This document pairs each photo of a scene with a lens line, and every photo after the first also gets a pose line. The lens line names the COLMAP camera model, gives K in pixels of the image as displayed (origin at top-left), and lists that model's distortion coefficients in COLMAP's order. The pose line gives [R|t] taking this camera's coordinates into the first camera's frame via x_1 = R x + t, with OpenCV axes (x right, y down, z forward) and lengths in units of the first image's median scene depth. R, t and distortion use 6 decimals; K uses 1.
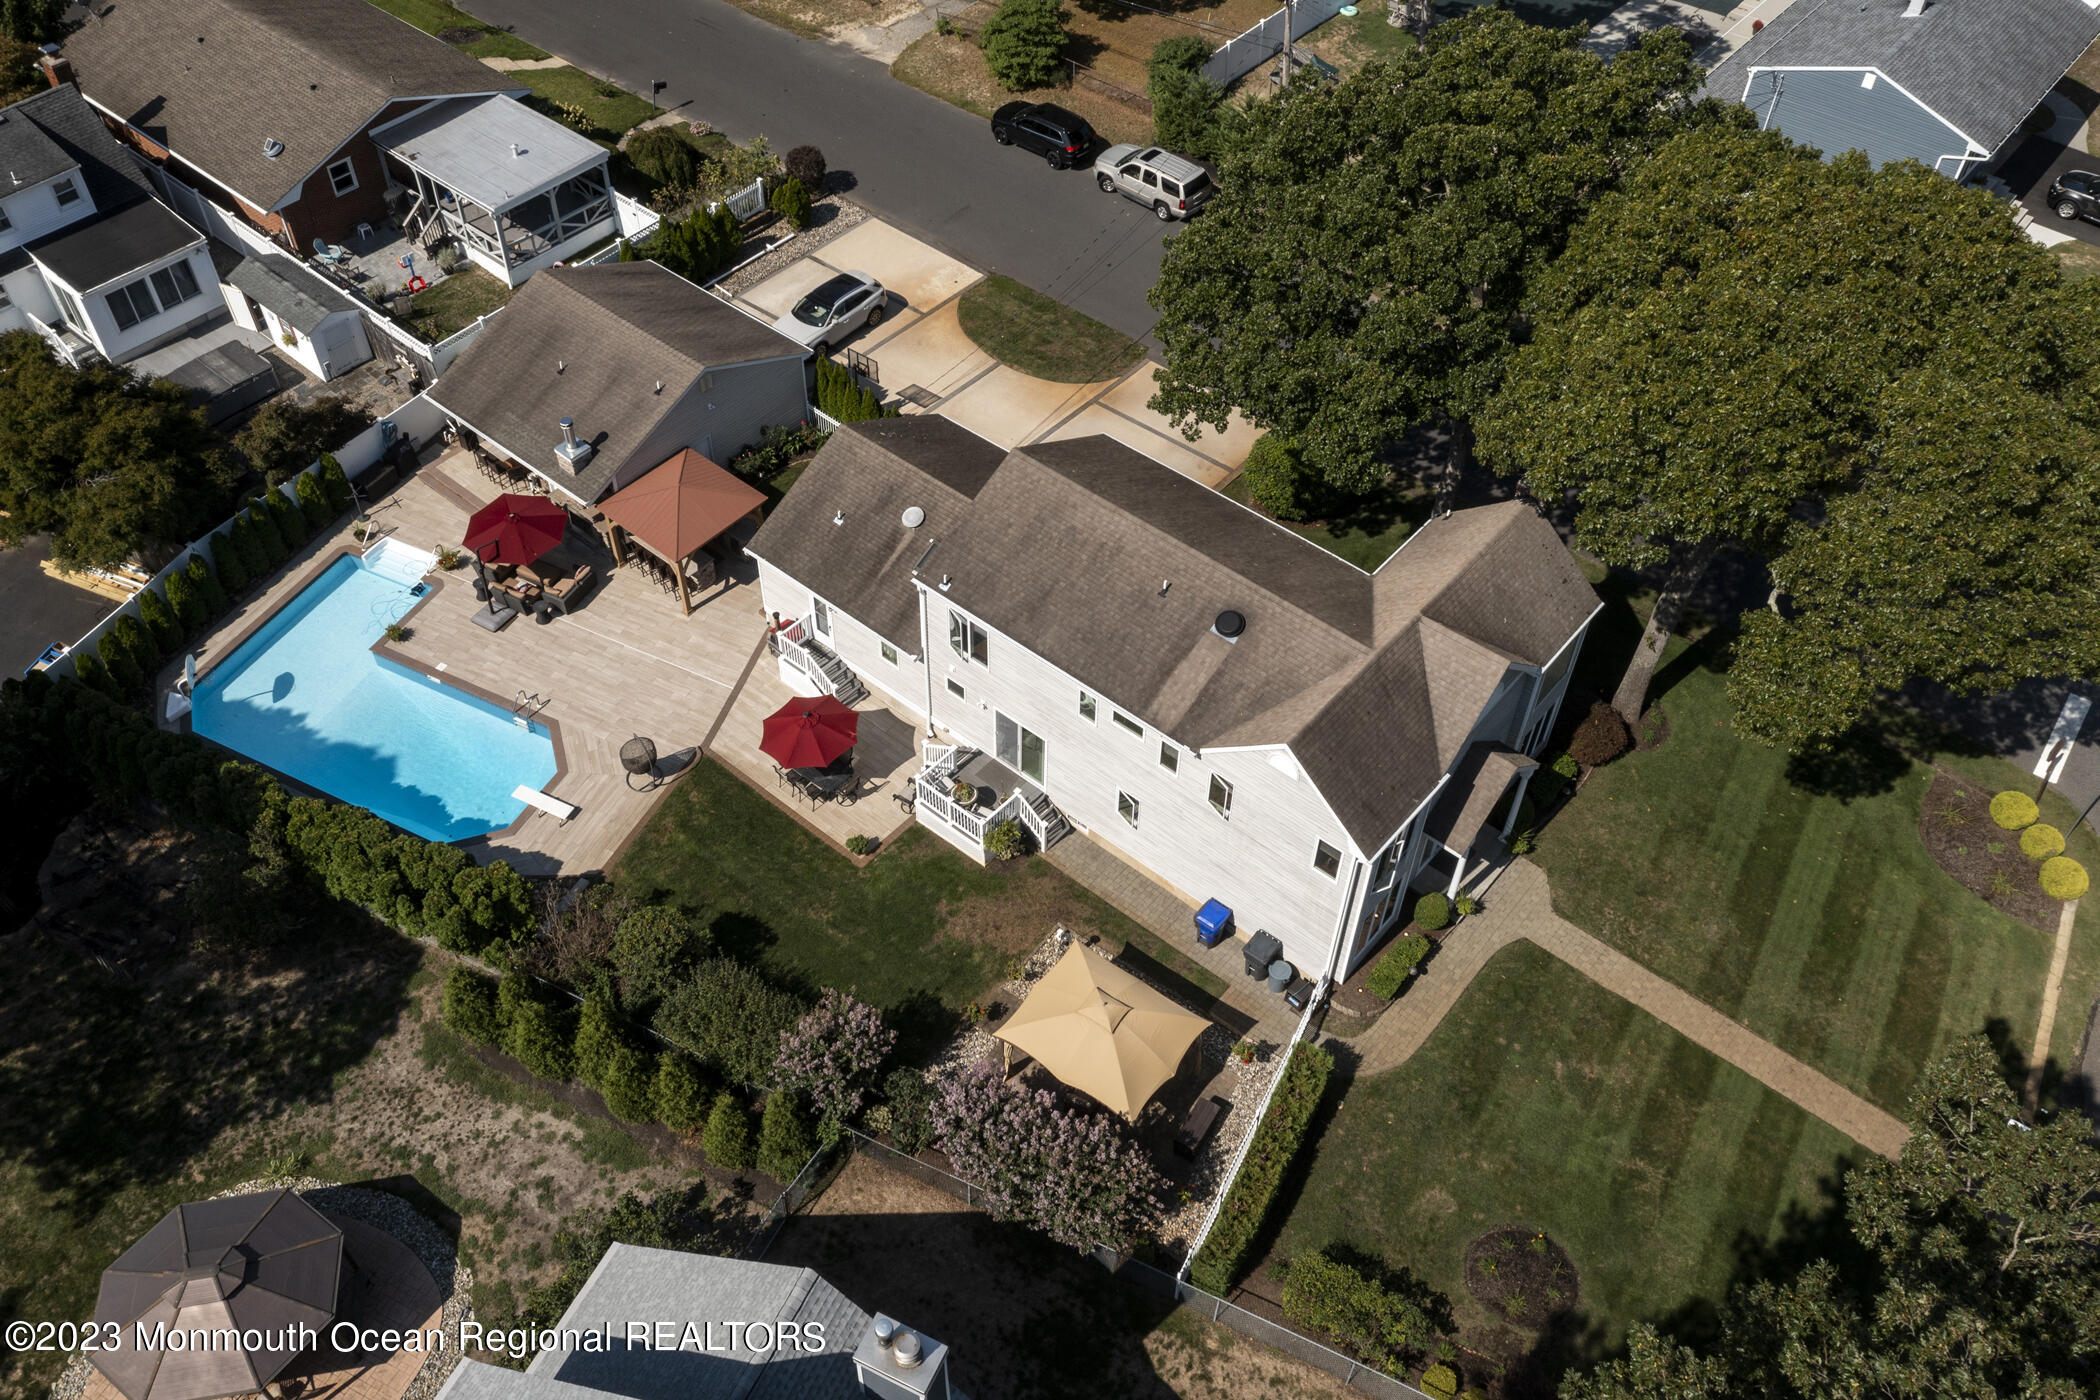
lens RADIAL K [[1702.0, 0, 1050.0], [0, 1702.0, 700.0], [0, 0, 1]] dist [-0.016182, 0.038576]
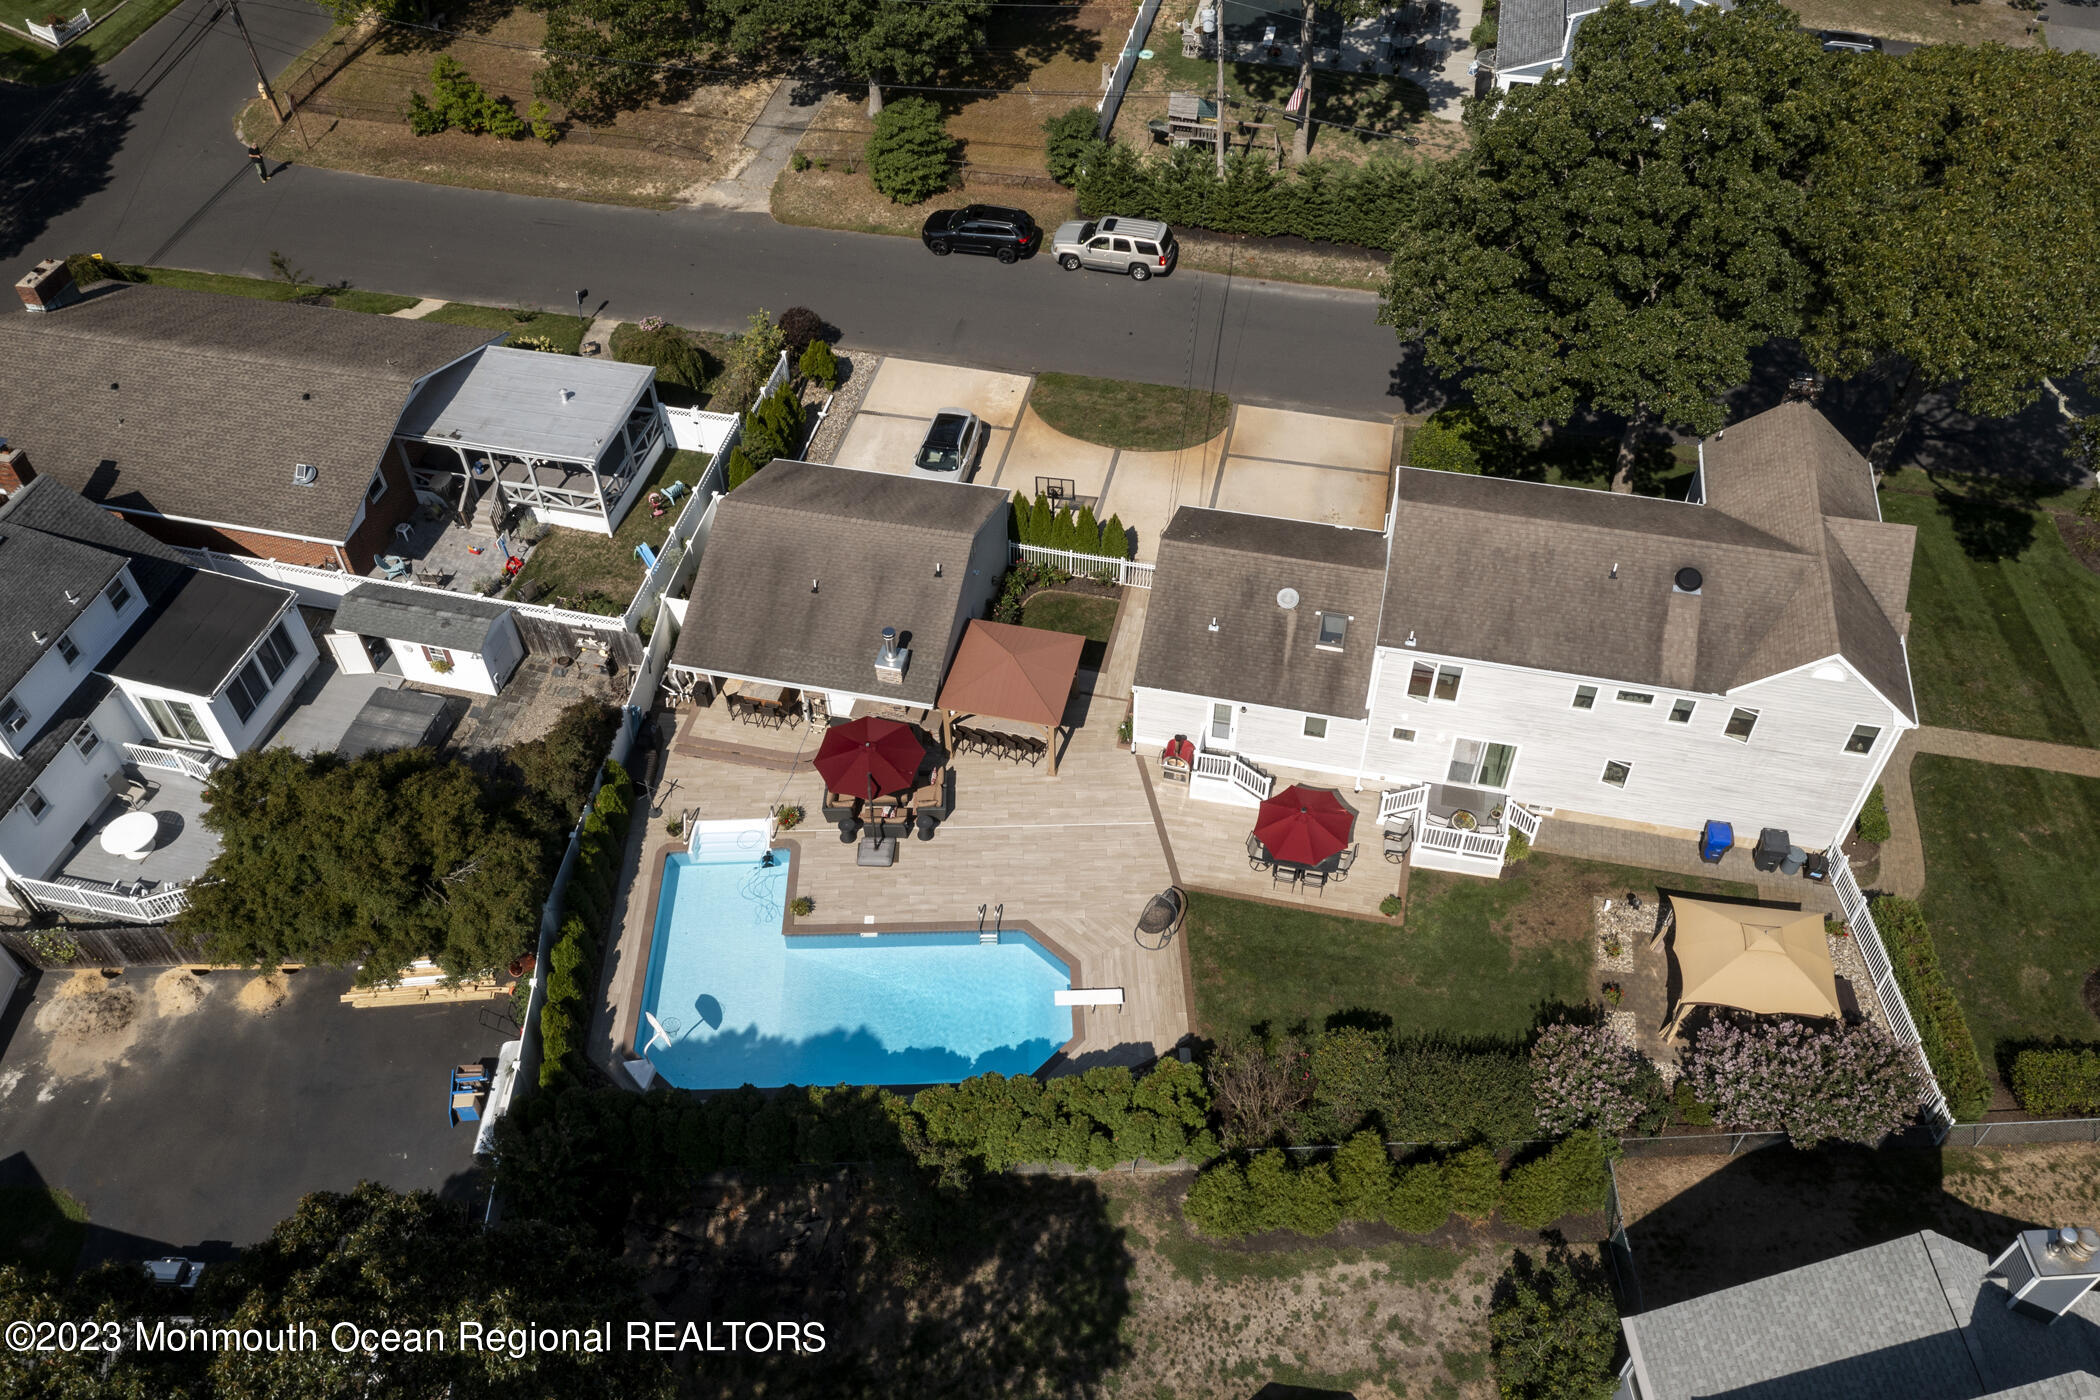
lens RADIAL K [[1631.4, 0, 1088.8], [0, 1631.4, 705.7], [0, 0, 1]] dist [-0.024862, 0.054028]
pose [[0.880017, -0.355572, 0.314862, -0.440712], [0.357889, 0.932284, 0.052547, -0.119721], [-0.312225, 0.066443, 0.947682, 0.085729]]
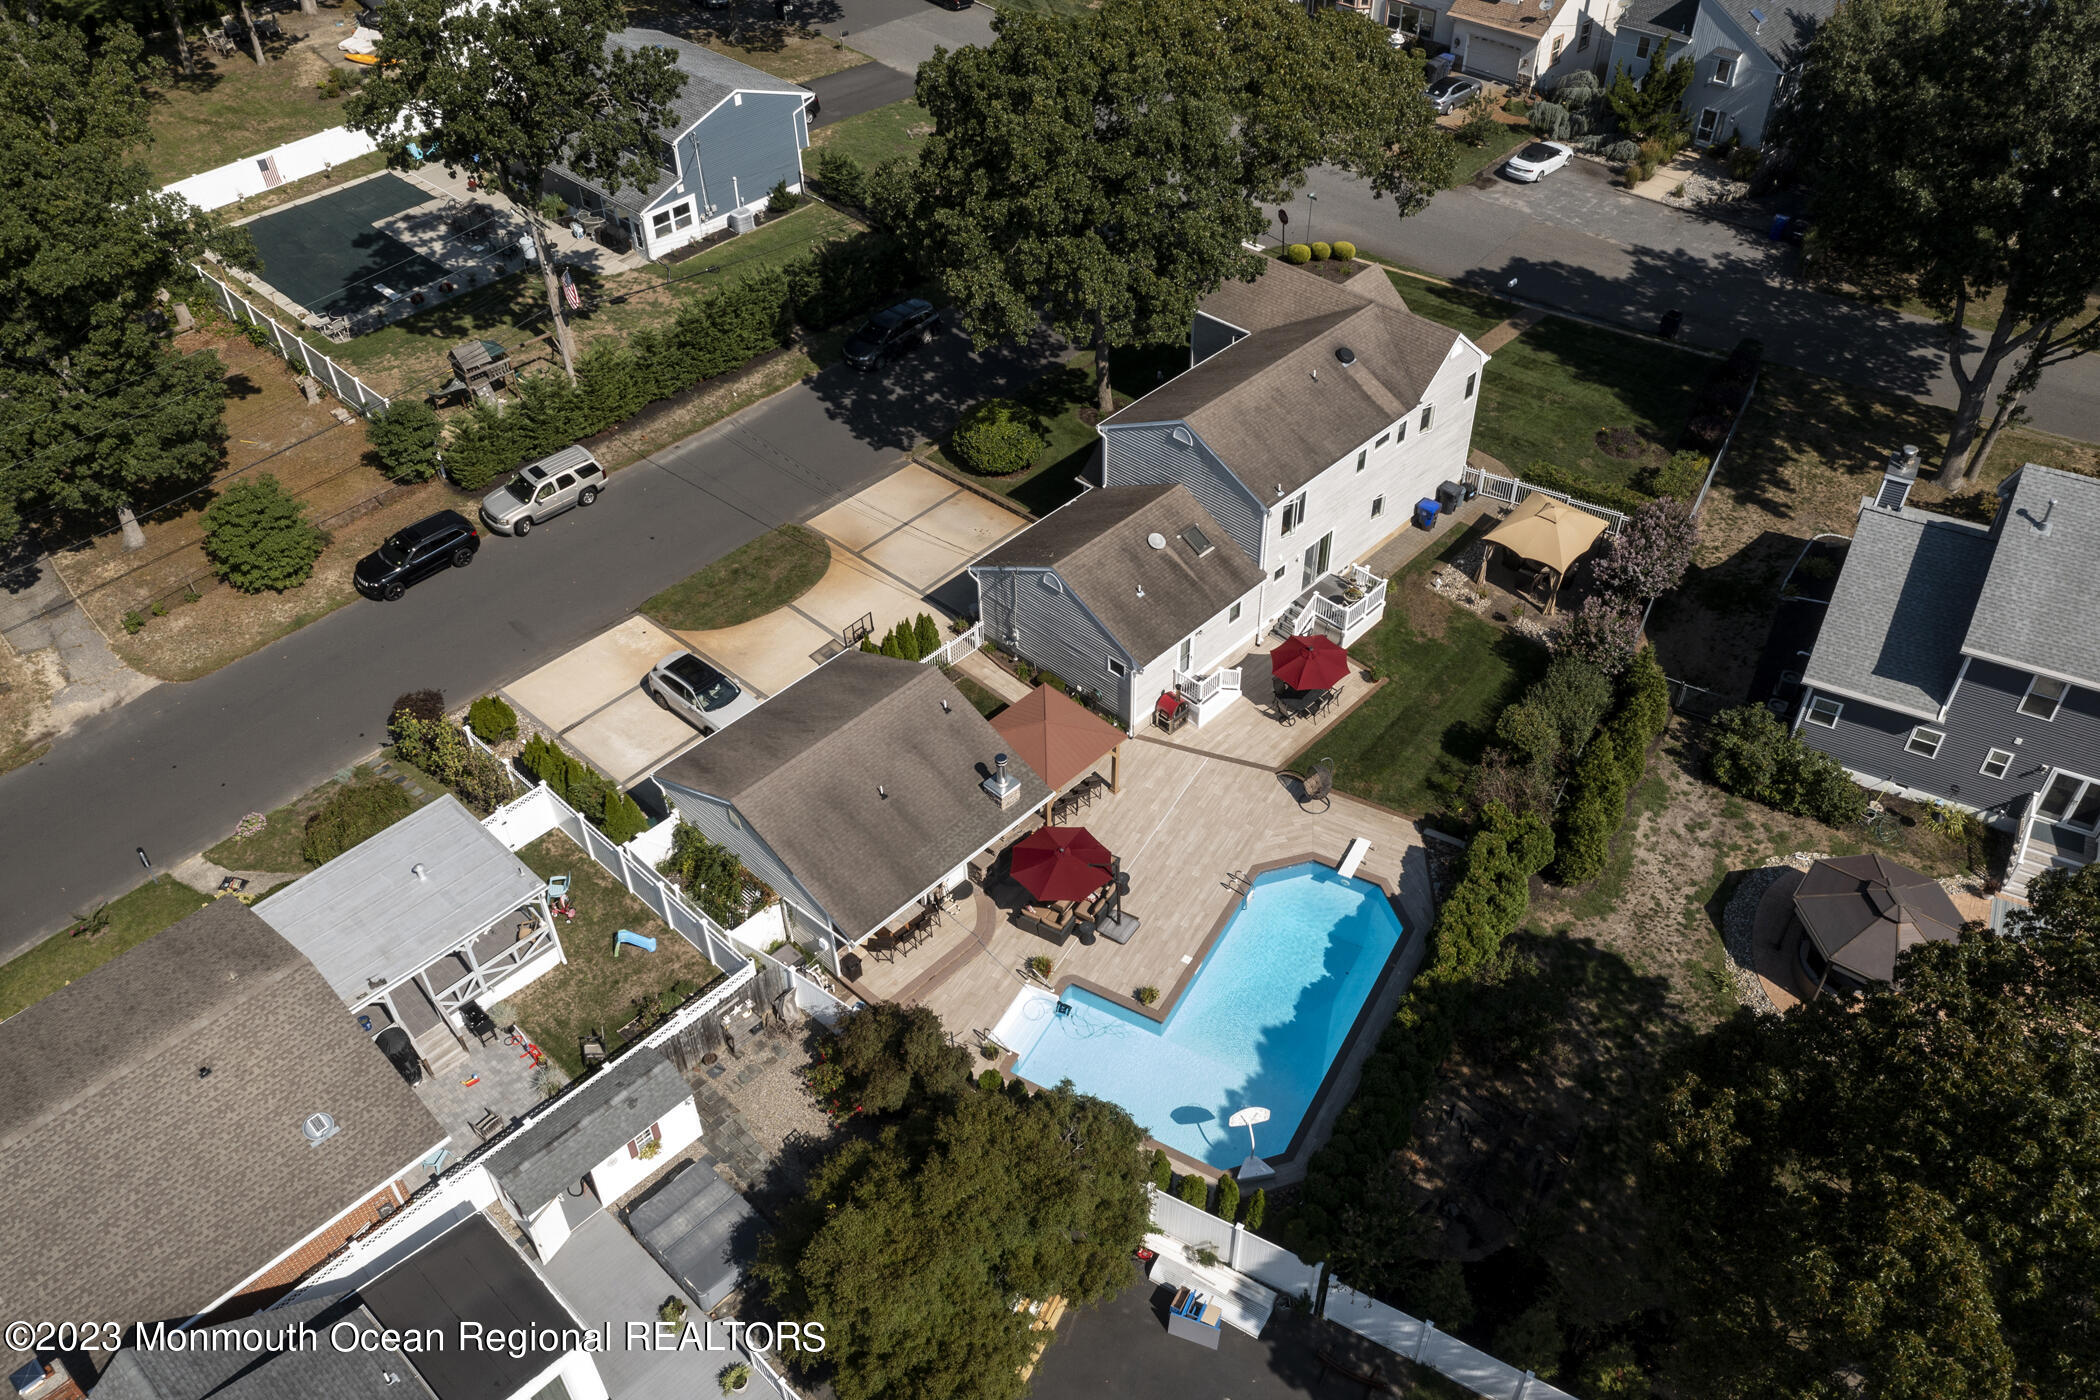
lens RADIAL K [[1602.5, 0, 1050.0], [0, 1602.5, 700.0], [0, 0, 1]] dist [-0.027807, 0.068481]
pose [[0.056455, -0.674561, 0.736057, -0.855168], [0.746534, 0.518048, 0.417508, -0.496422], [-0.662947, 0.525921, 0.532830, 0.417179]]
